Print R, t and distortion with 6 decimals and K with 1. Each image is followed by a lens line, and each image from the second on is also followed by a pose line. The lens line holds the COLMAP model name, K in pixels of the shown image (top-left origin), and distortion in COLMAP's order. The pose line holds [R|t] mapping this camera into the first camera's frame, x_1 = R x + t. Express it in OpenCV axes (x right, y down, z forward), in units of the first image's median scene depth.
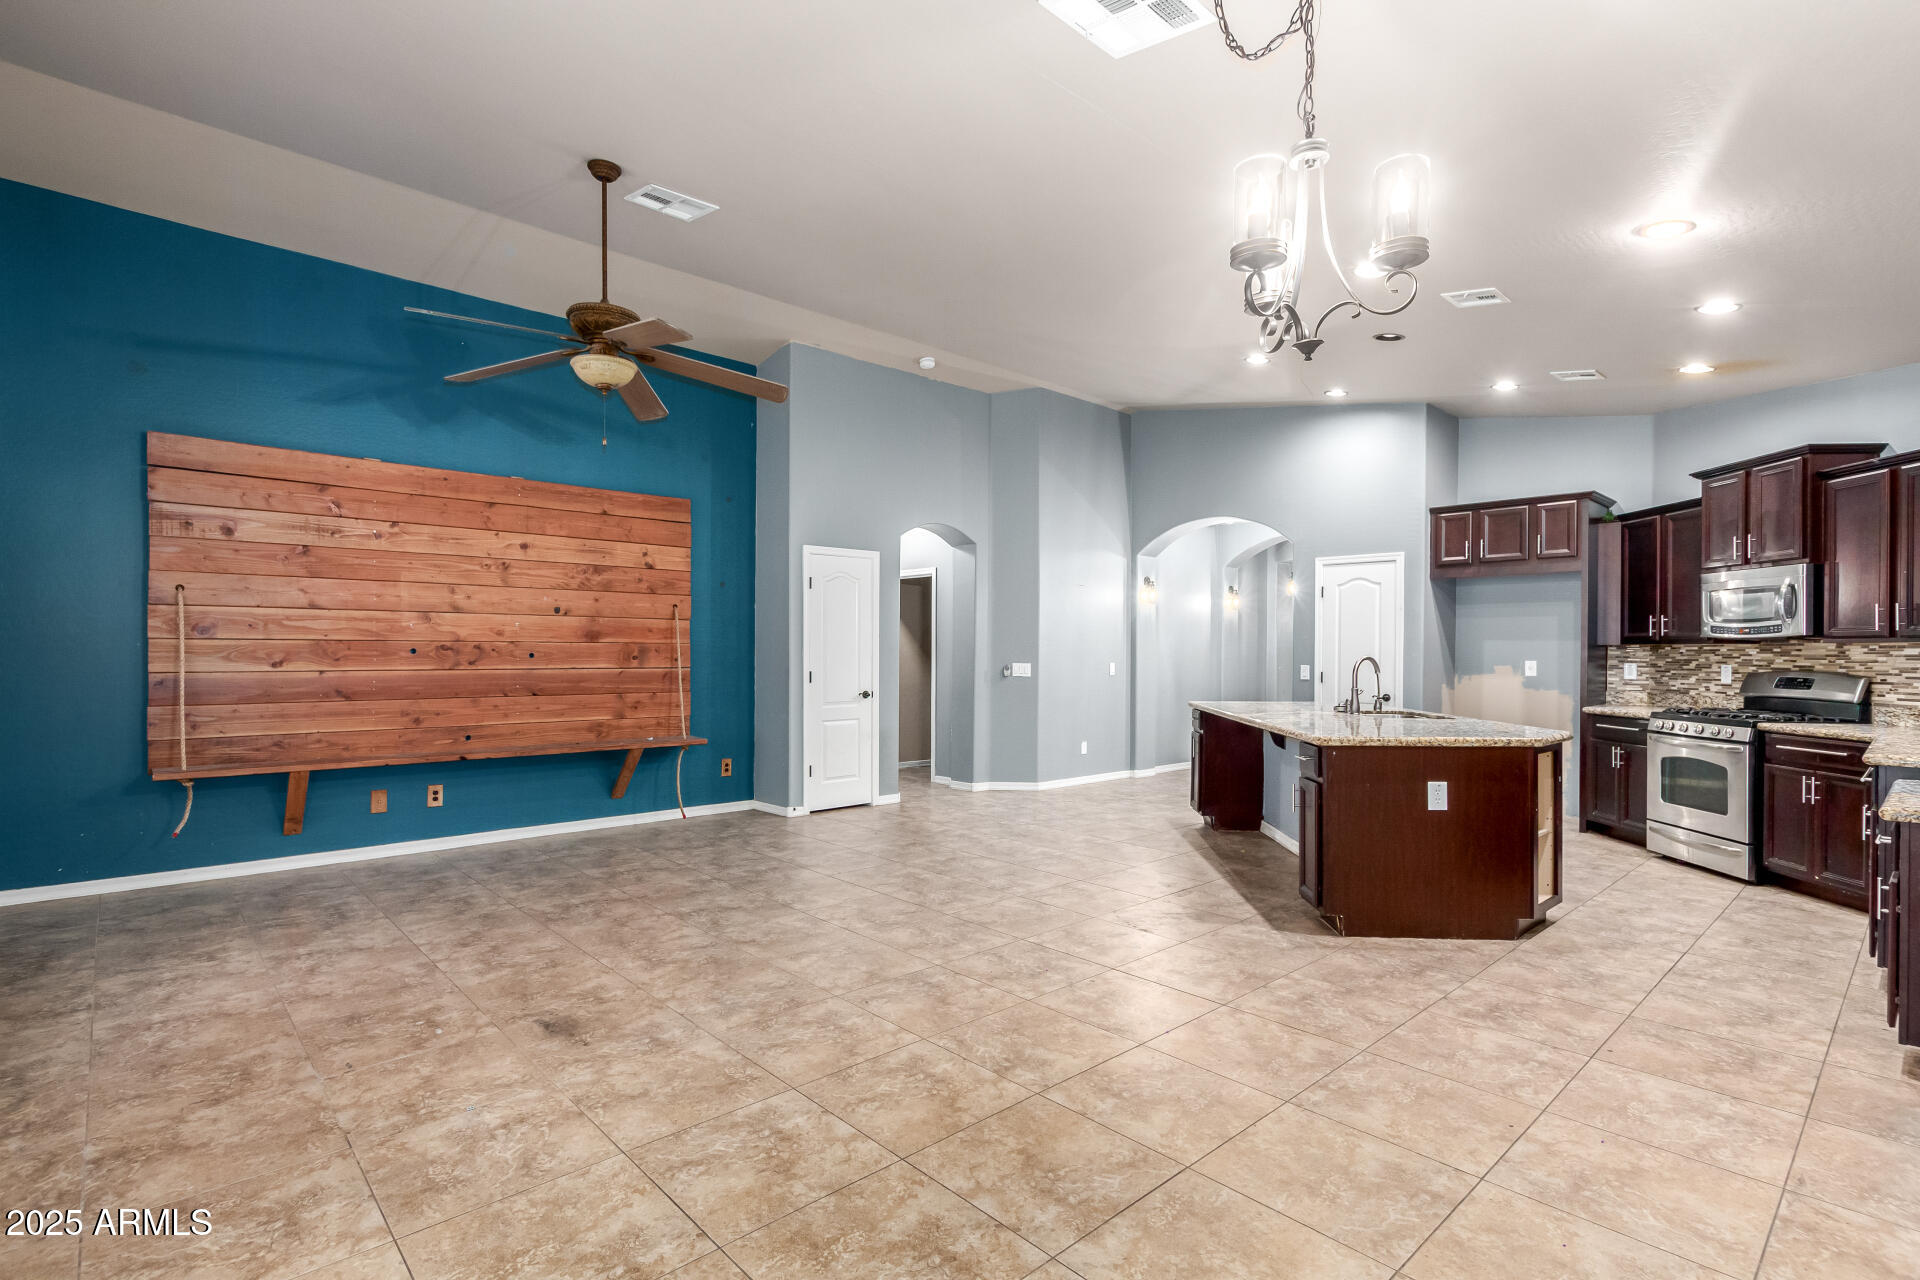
lens RADIAL K [[904.2, 0, 957.2], [0, 904.2, 650.2], [0, 0, 1]] dist [0.016439, -0.006838]
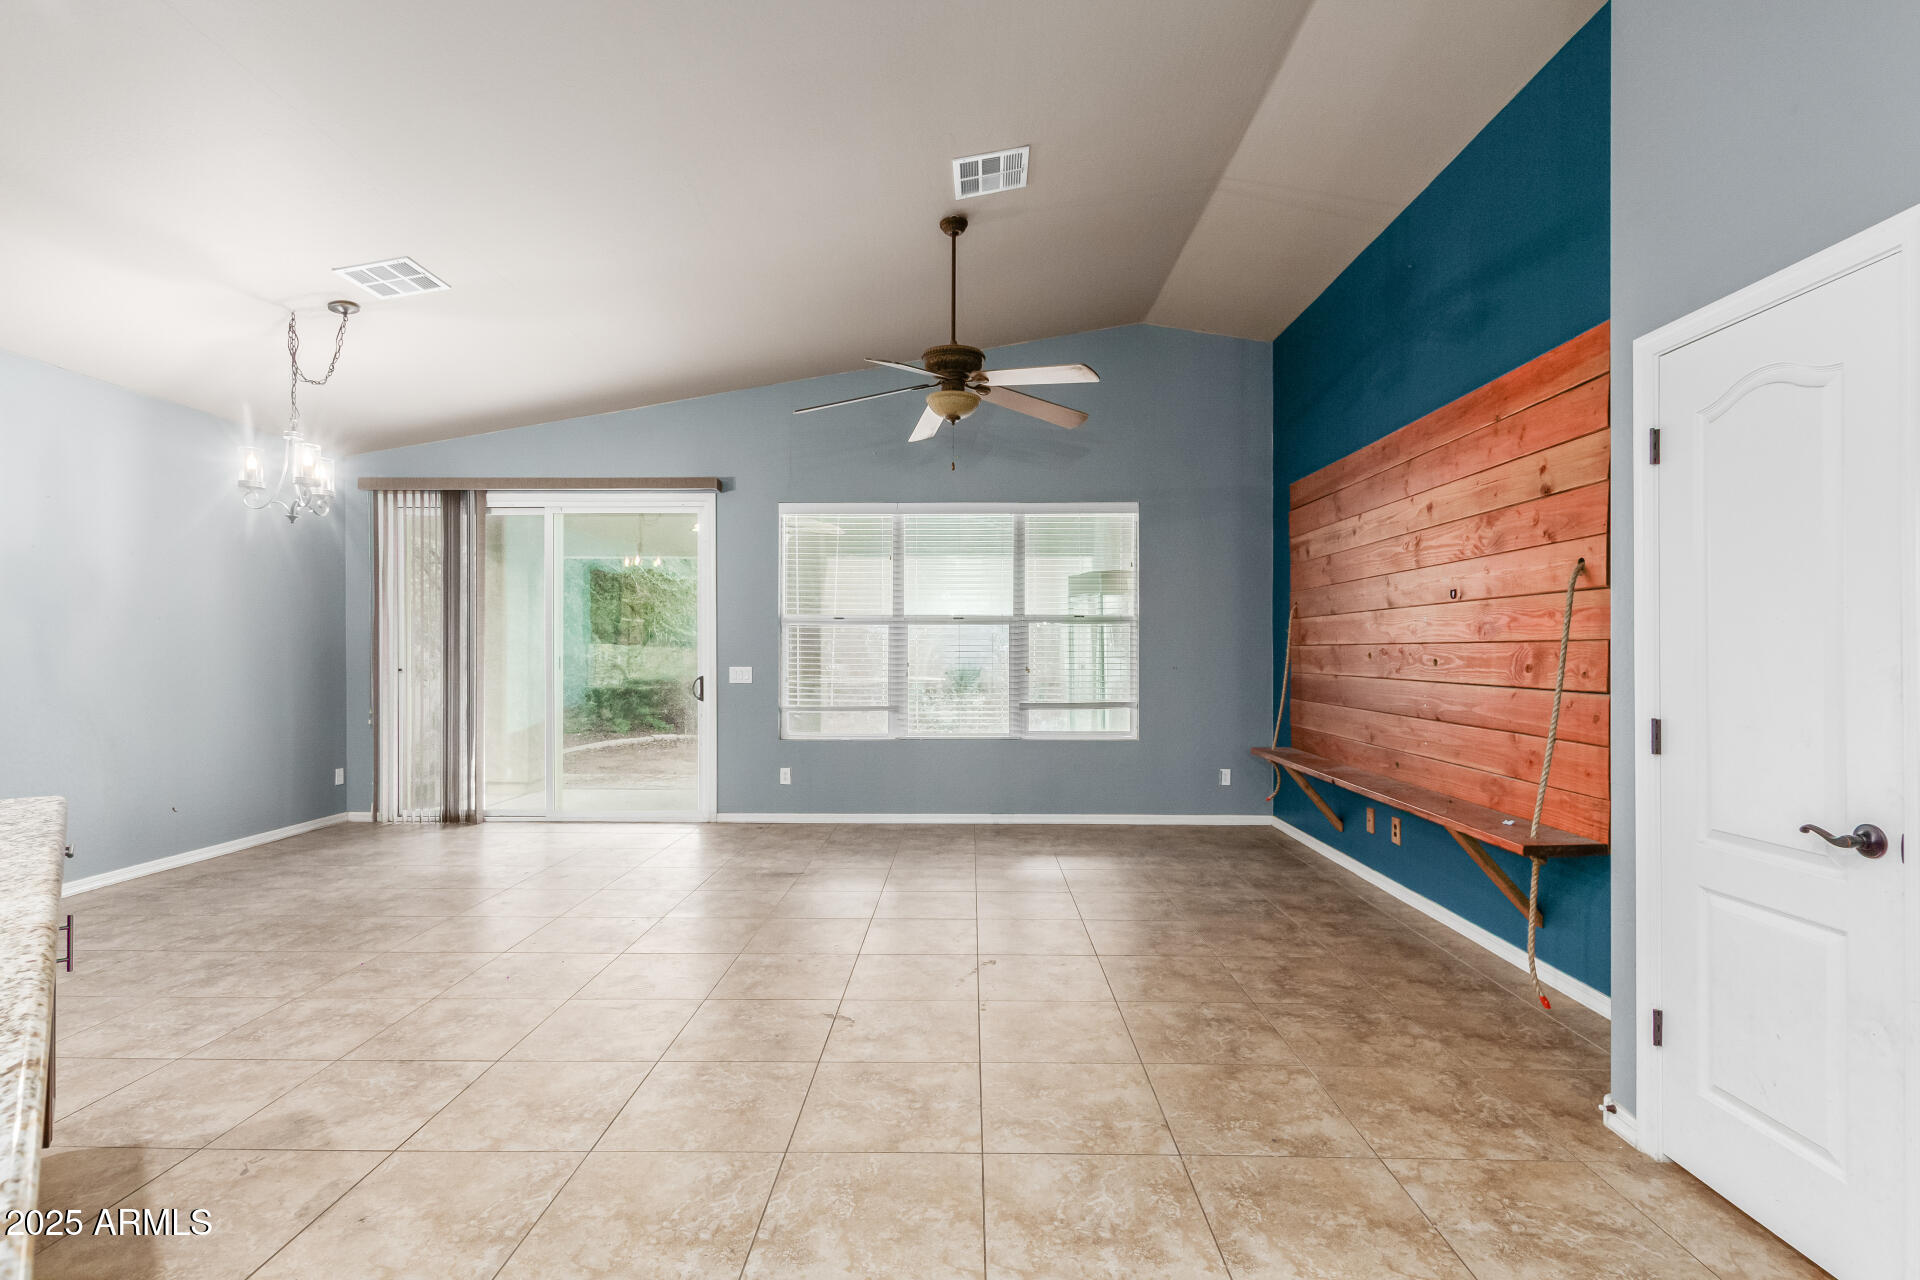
lens RADIAL K [[904.2, 0, 957.2], [0, 904.2, 650.2], [0, 0, 1]] dist [0.016439, -0.006838]
pose [[-0.685853, -0.008577, -0.727690, 0.323690], [-0.005275, 0.999963, -0.006814, 0.003446], [0.727721, -0.000835, -0.685872, 1.360820]]
